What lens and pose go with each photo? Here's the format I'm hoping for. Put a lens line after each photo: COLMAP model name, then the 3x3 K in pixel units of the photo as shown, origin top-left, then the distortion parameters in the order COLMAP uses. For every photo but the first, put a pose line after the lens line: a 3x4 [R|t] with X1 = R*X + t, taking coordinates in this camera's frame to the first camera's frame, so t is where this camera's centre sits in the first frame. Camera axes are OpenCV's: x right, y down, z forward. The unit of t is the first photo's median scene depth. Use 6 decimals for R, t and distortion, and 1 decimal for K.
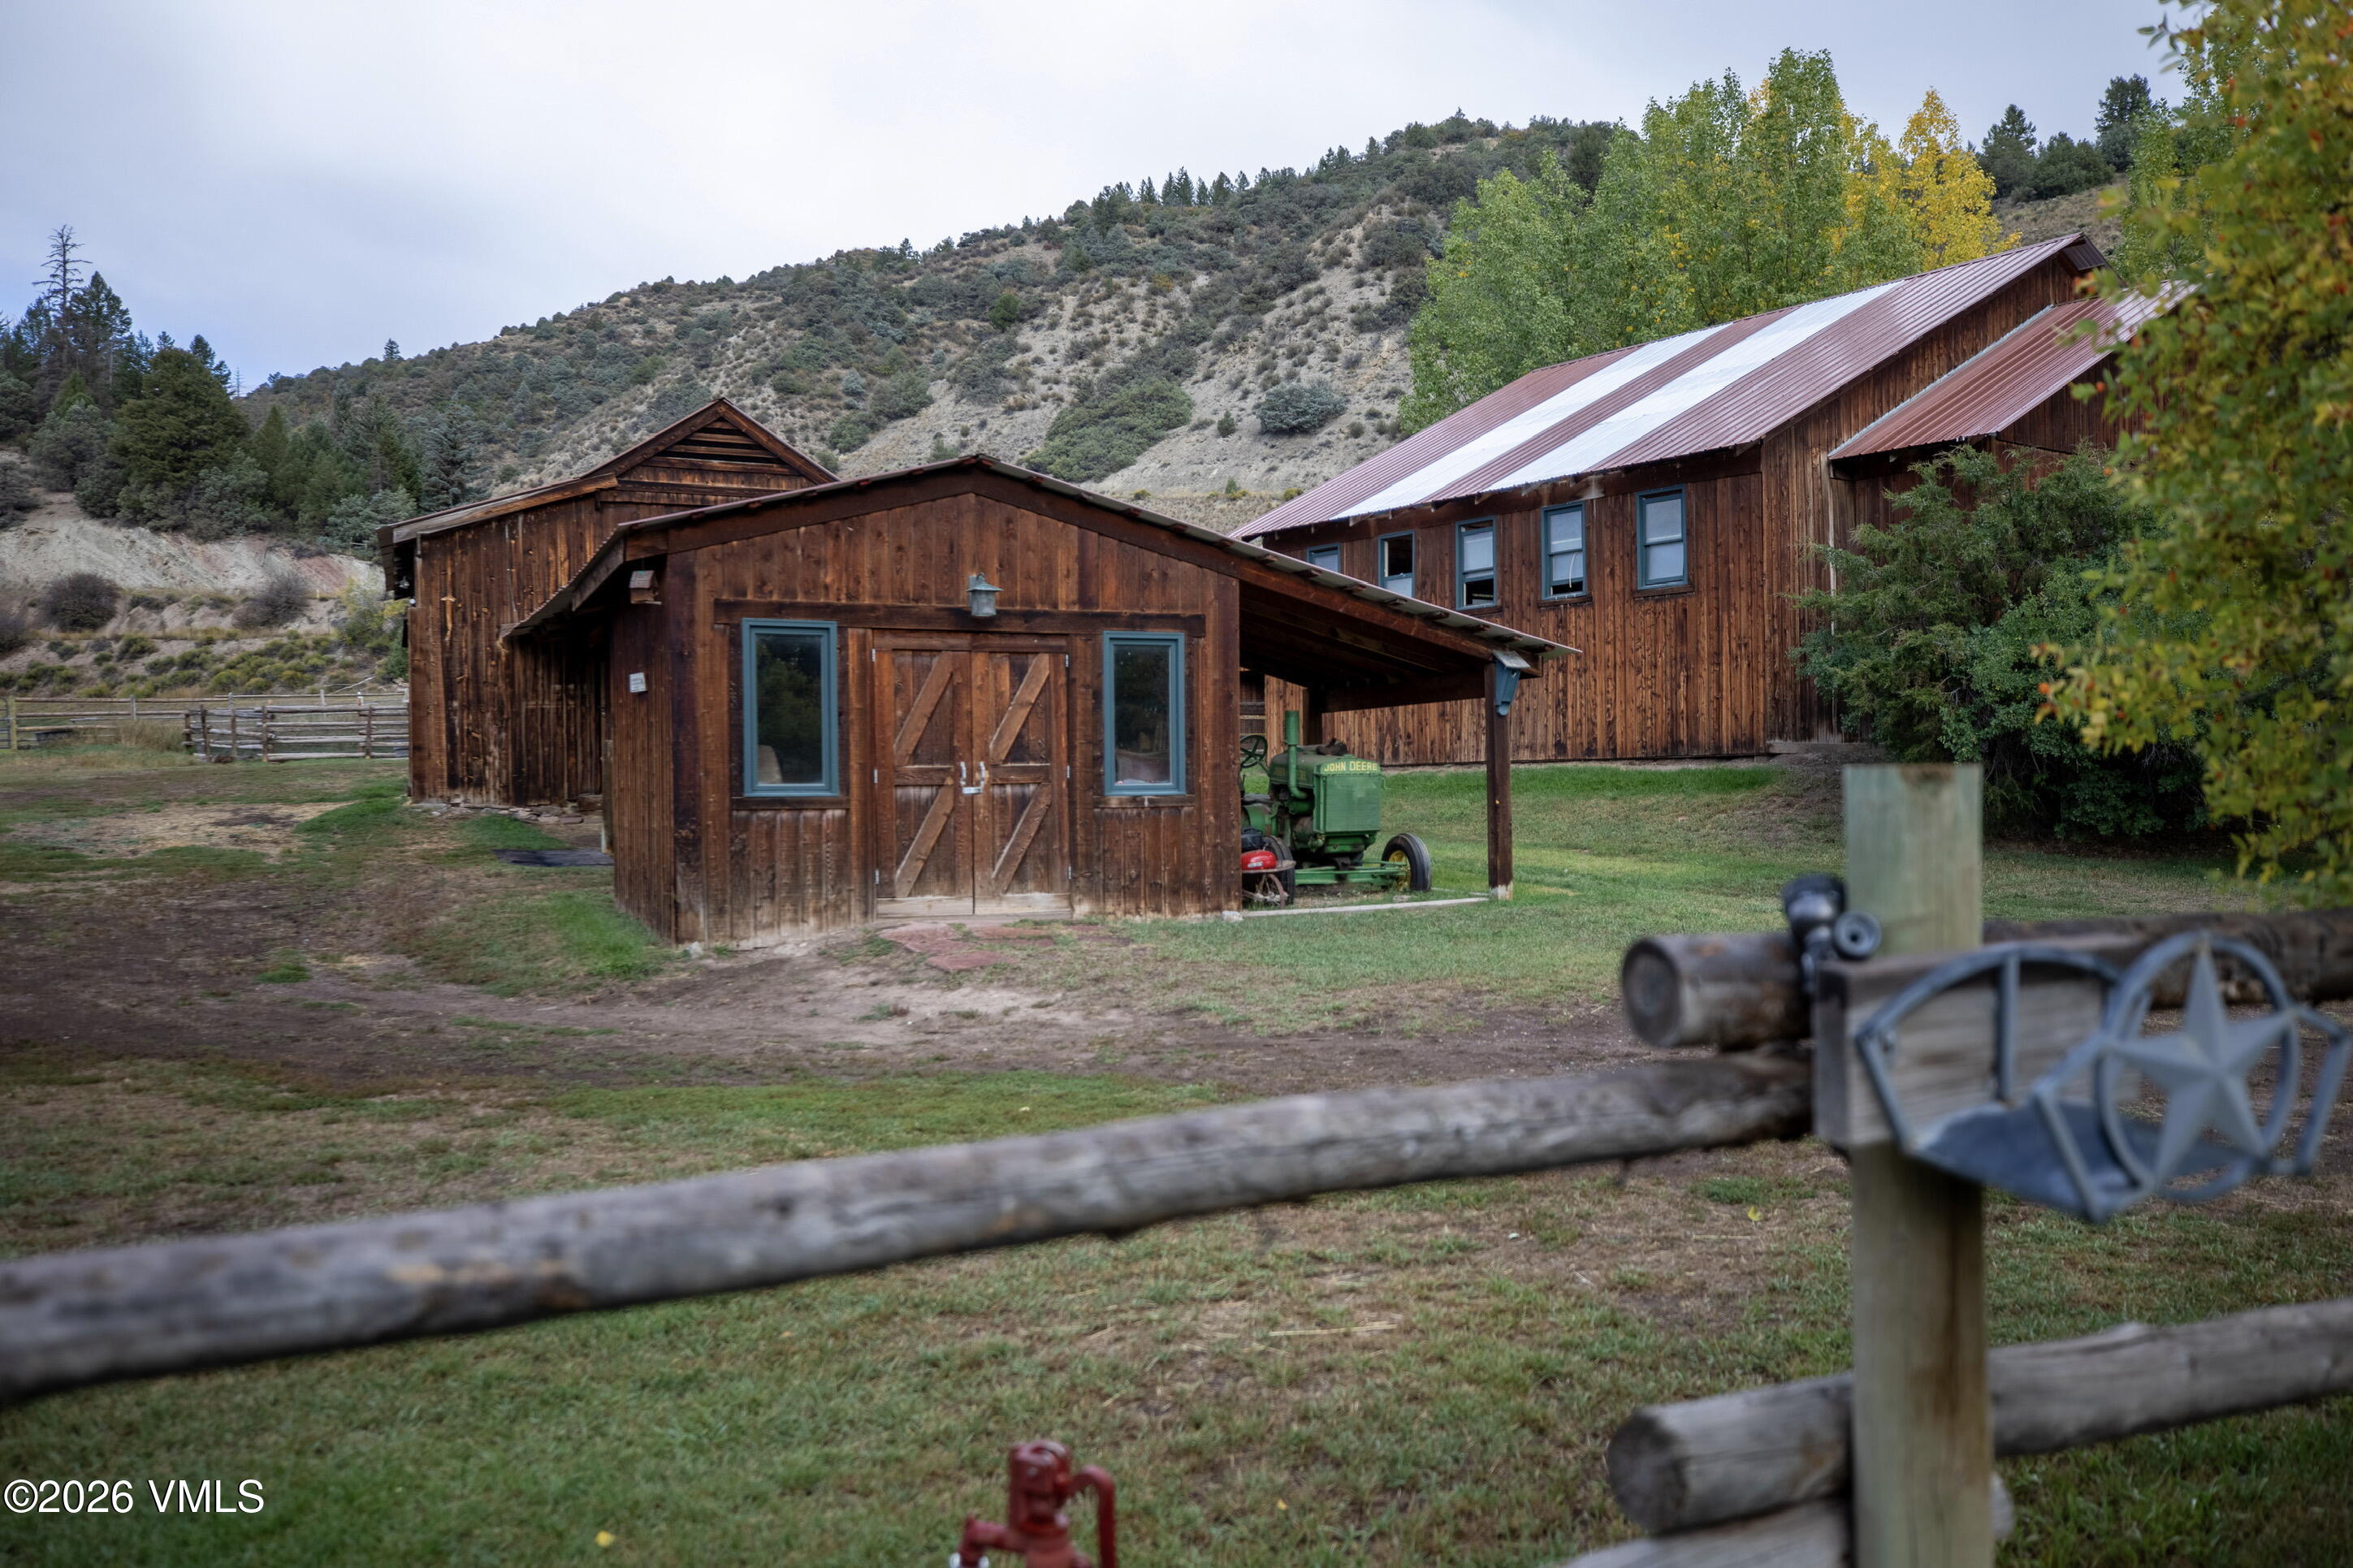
lens RADIAL K [[1897.2, 0, 1177.1], [0, 1897.2, 782.8], [0, 0, 1]] dist [0.000511, 0.000226]
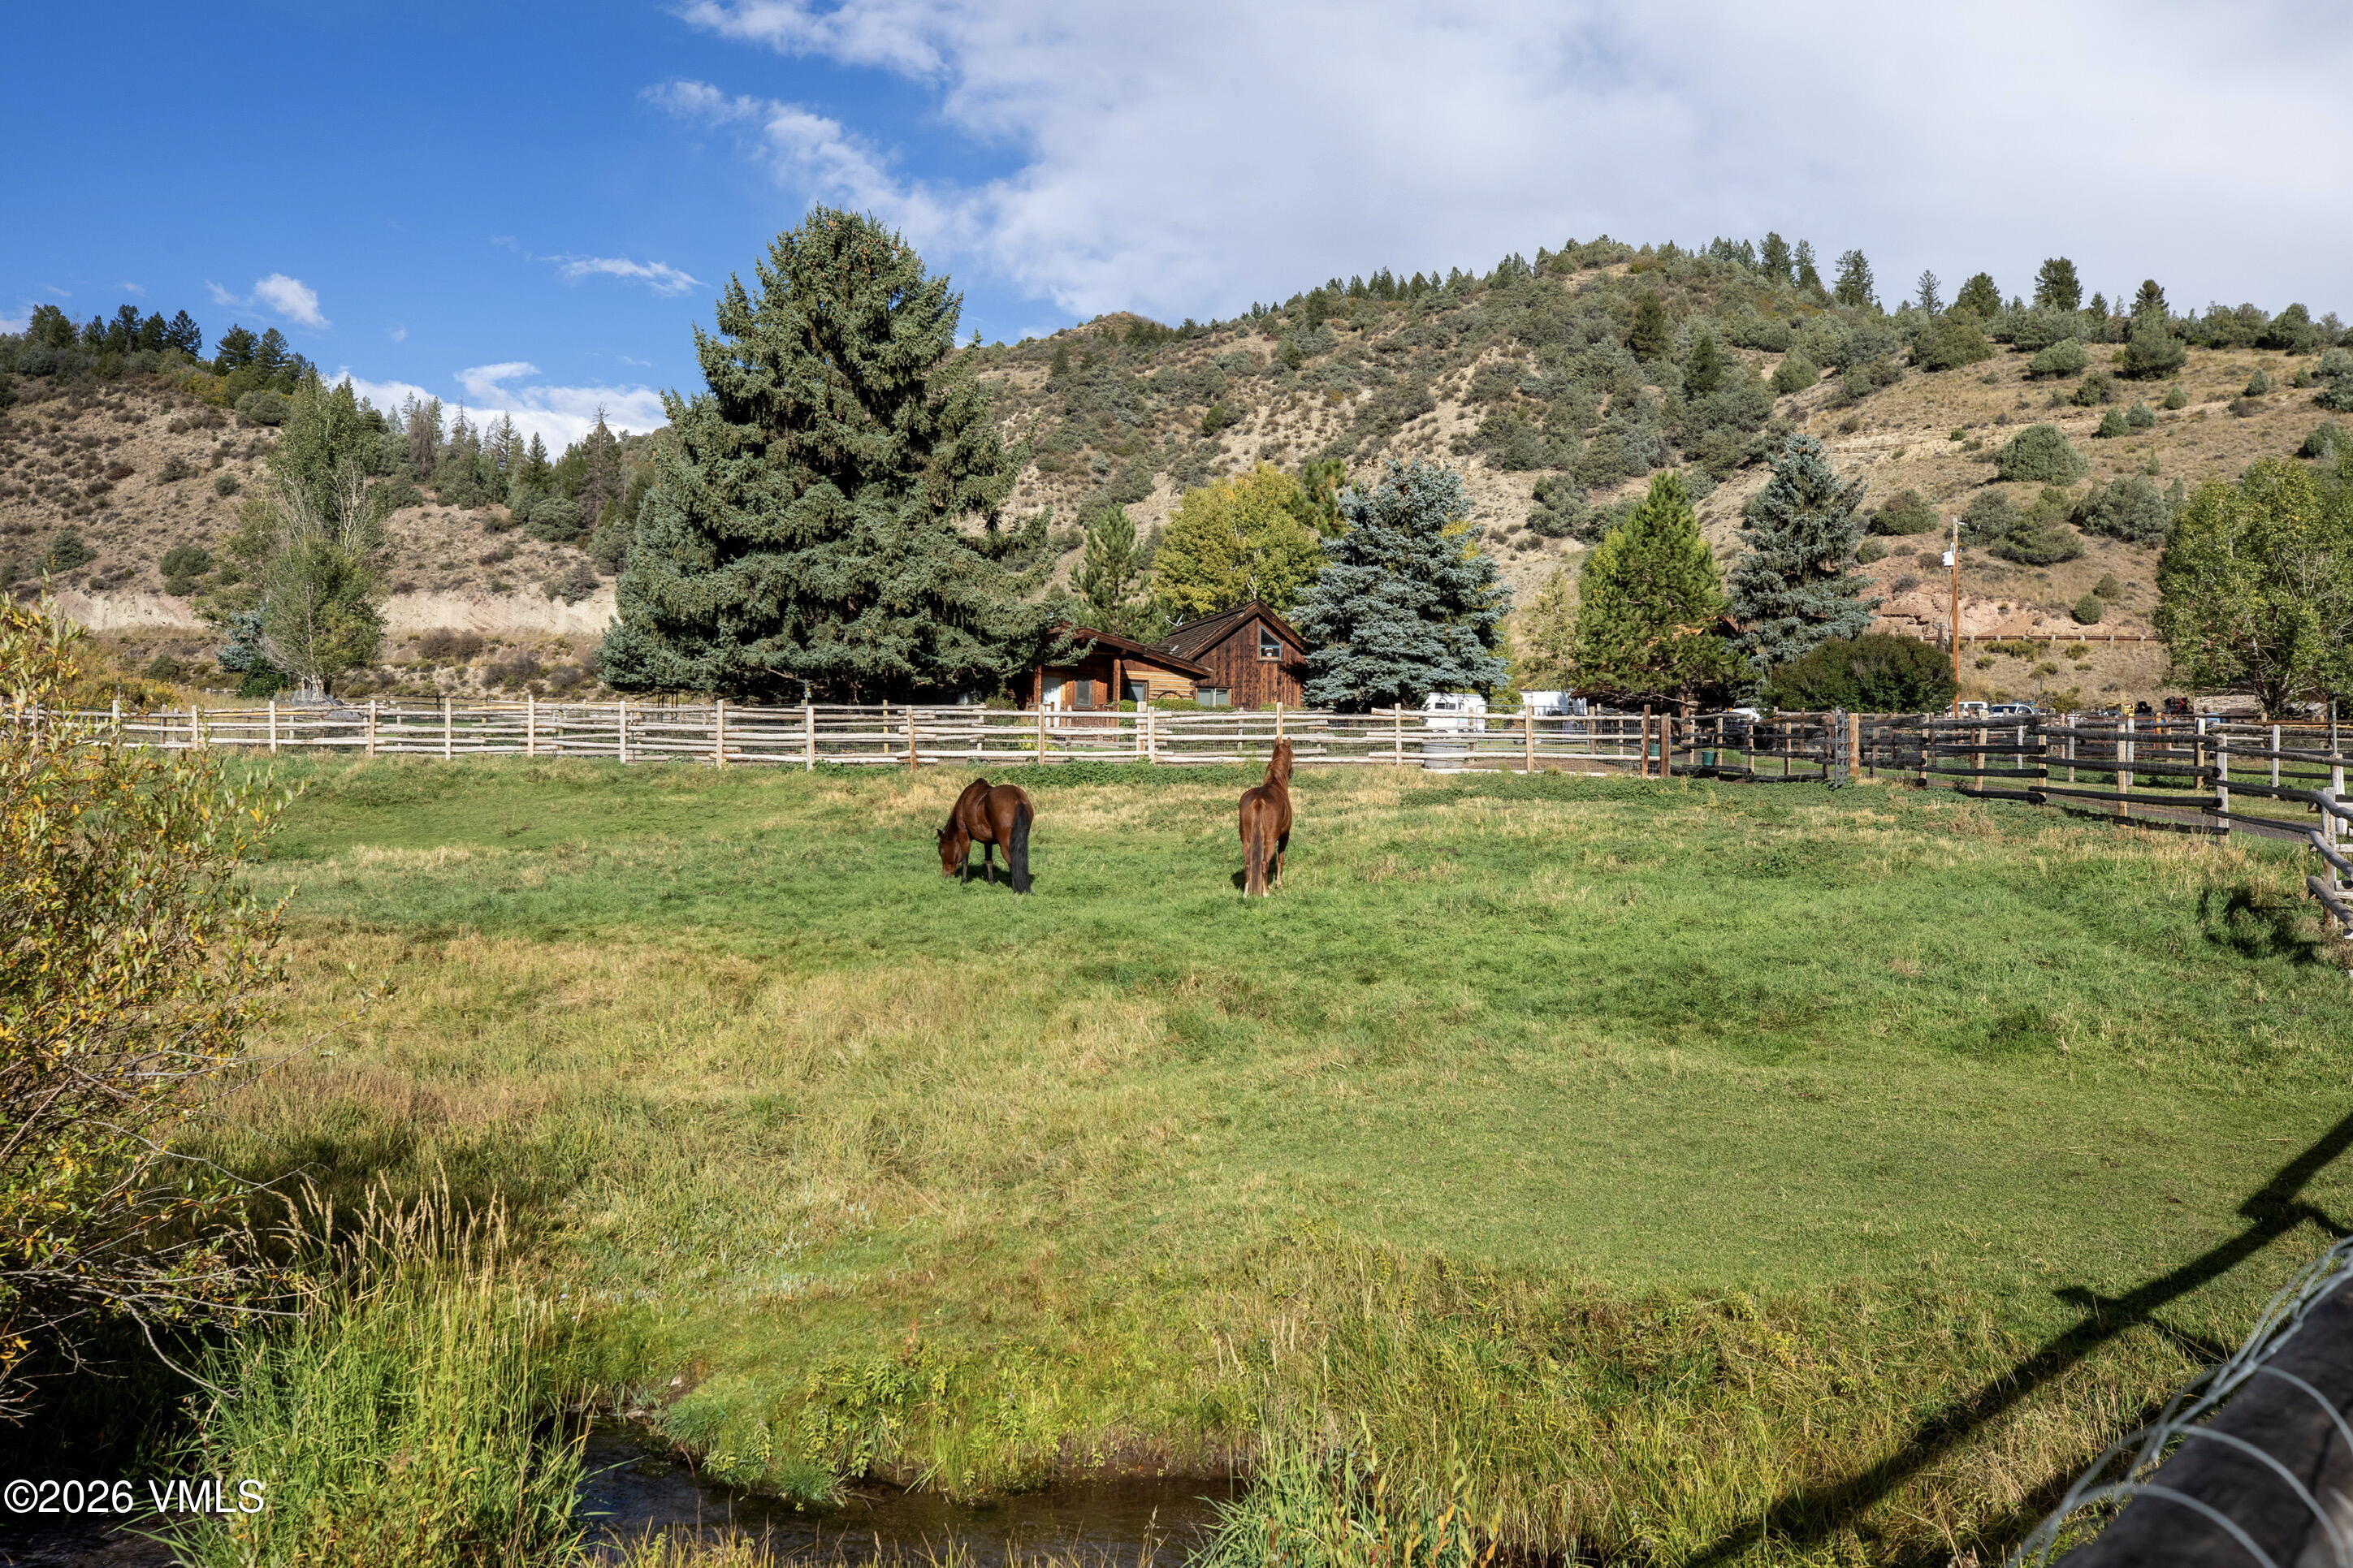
lens RADIAL K [[2025.6, 0, 1178.2], [0, 2025.6, 771.5], [0, 0, 1]] dist [0.021377, 0.017985]
pose [[0.990558, 0.024255, -0.134931, 0.080815], [-0.026915, 0.999477, -0.017924, 0.019755], [0.134426, 0.021387, 0.990693, -0.385521]]
